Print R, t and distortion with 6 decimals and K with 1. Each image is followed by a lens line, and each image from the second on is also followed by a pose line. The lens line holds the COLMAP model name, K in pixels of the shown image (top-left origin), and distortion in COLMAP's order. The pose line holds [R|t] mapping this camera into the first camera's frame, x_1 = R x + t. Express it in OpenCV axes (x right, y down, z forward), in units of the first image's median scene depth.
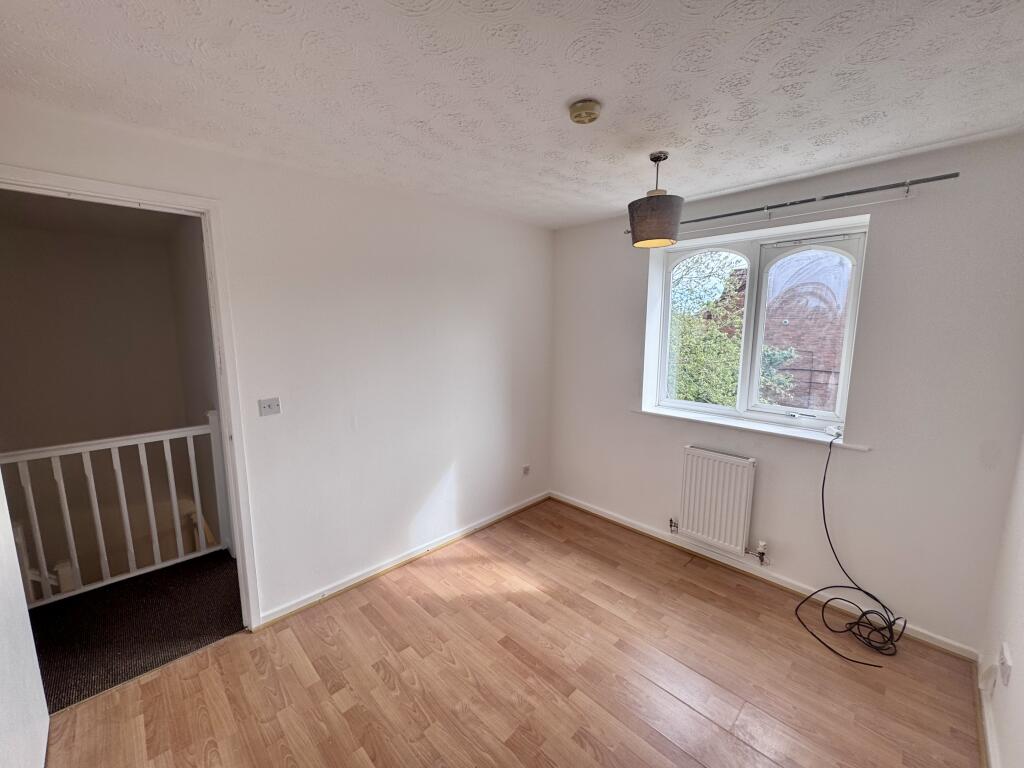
lens RADIAL K [[406.7, 0, 512.3], [0, 406.7, 382.1], [0, 0, 1]] dist [-0.001558, -0.000271]
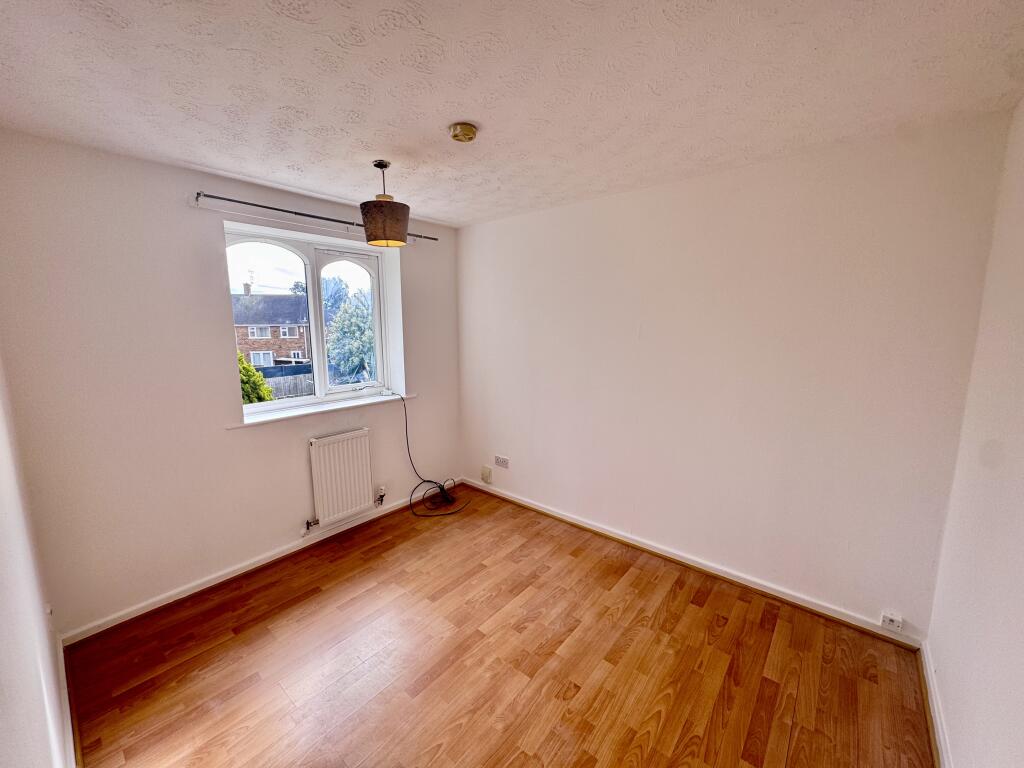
lens RADIAL K [[406.7, 0, 512.3], [0, 406.7, 382.1], [0, 0, 1]] dist [-0.001558, -0.000271]
pose [[-0.095895, -0.148150, 0.984305, -0.753011], [0.143684, 0.976445, 0.160965, -0.094133], [-0.984967, 0.156865, -0.072349, 0.735615]]
